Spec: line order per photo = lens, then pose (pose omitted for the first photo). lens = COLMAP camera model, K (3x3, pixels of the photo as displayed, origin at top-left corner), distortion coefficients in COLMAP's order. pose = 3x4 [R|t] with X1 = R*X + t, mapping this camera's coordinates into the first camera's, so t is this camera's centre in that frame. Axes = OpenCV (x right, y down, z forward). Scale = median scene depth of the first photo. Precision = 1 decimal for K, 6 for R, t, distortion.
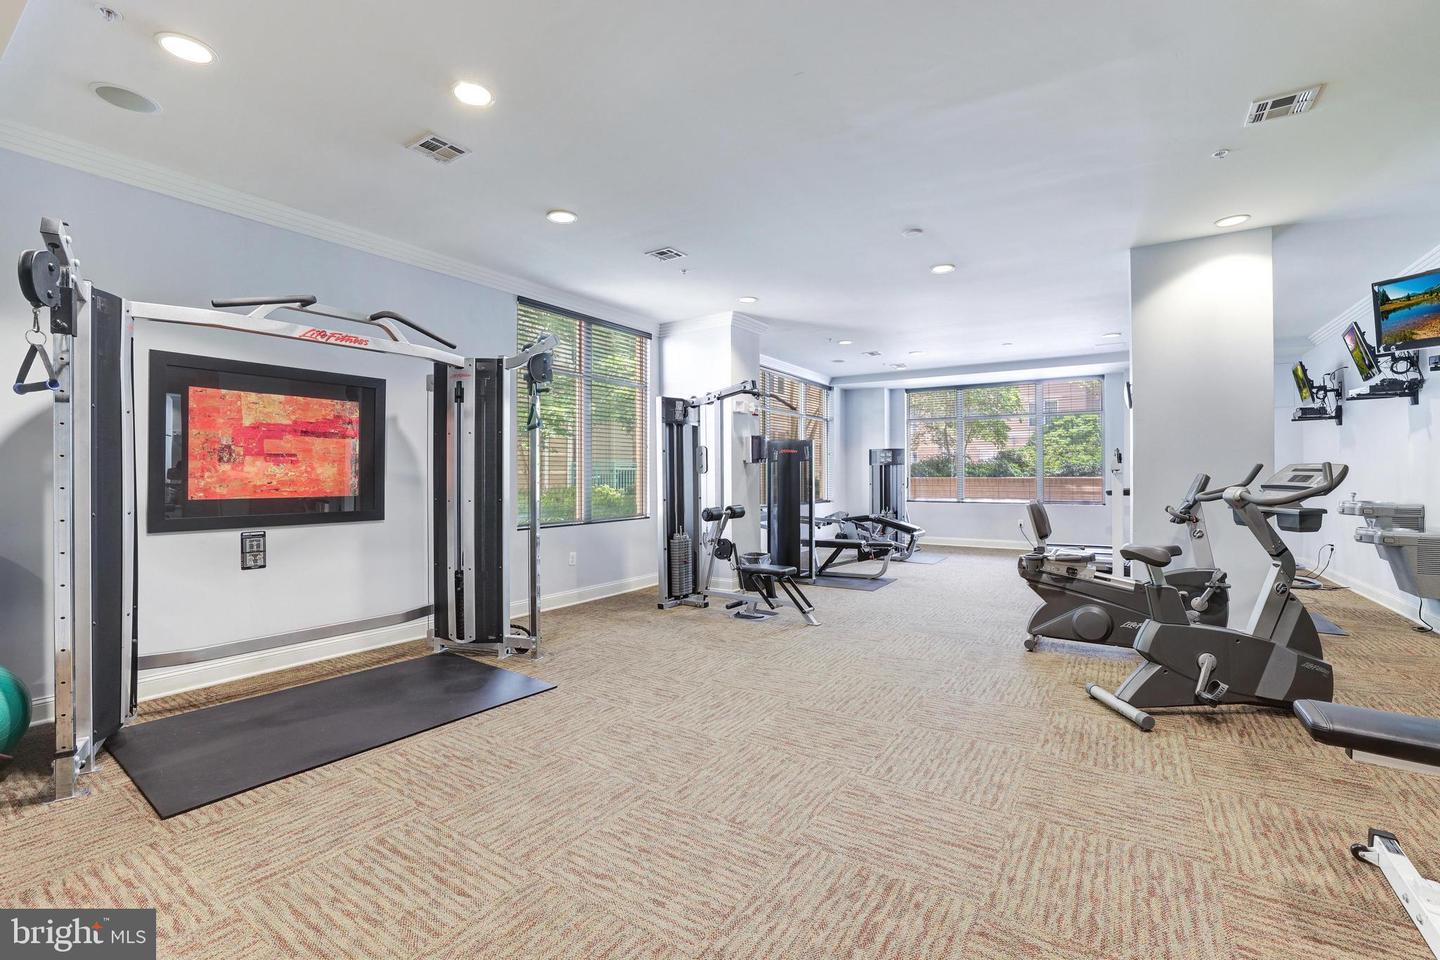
lens RADIAL K [[620.7, 0, 720.0], [0, 620.7, 480.0], [0, 0, 1]] dist [-0.055960, 0.021270]
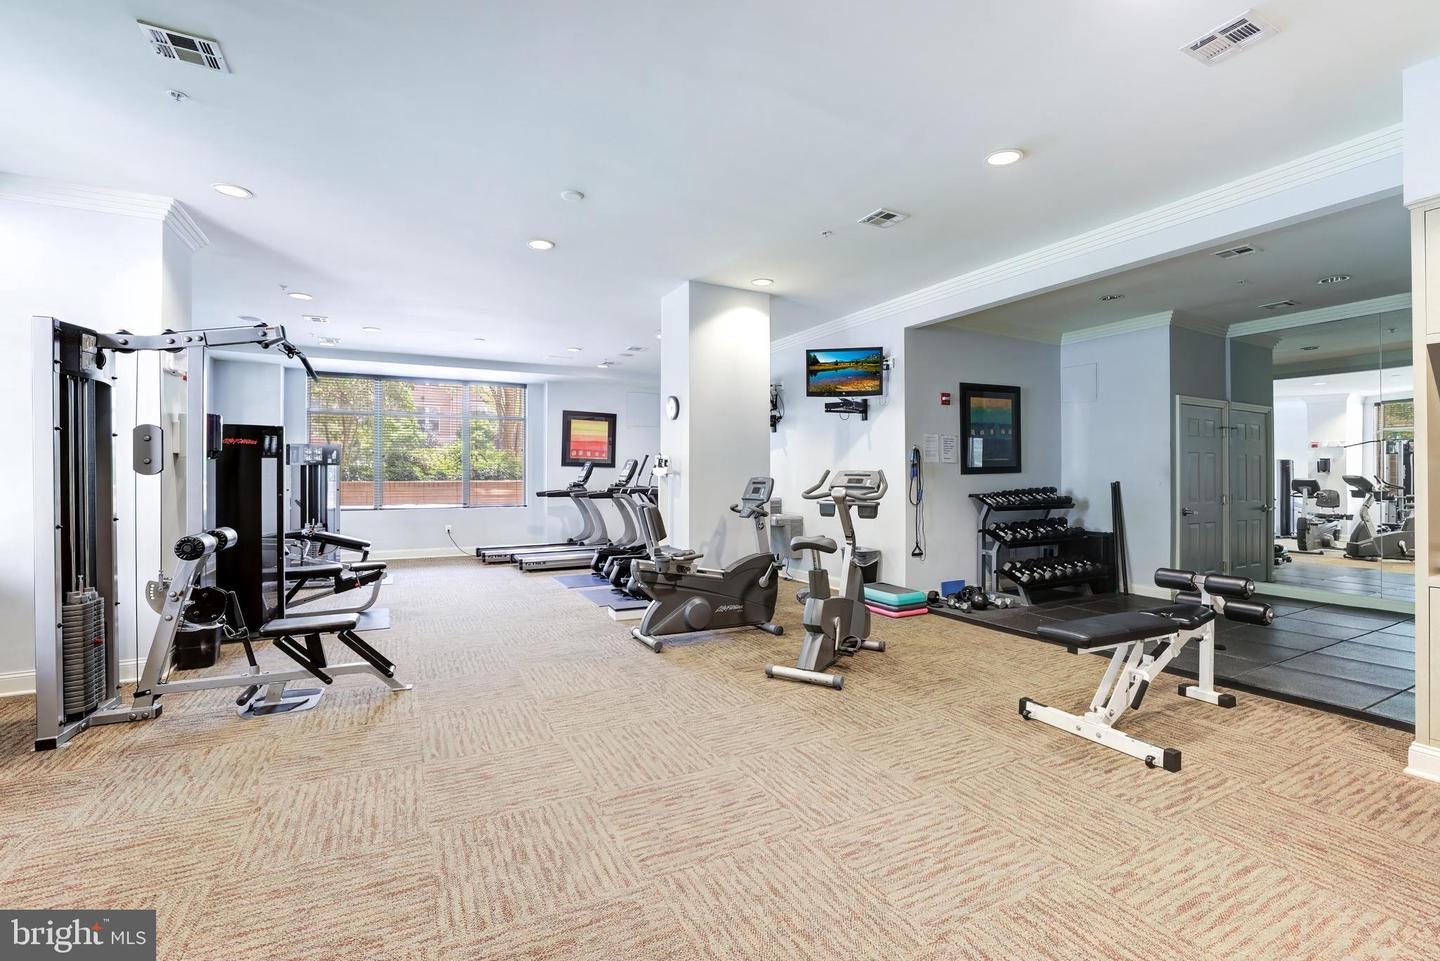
lens RADIAL K [[620.7, 0, 720.0], [0, 620.7, 480.5], [0, 0, 1]] dist [-0.055960, 0.021270]
pose [[0.488975, -0.000585, 0.872297, -0.347922], [0.005023, 0.999985, -0.002145, -0.001716], [-0.872283, 0.005430, 0.488971, 0.426121]]
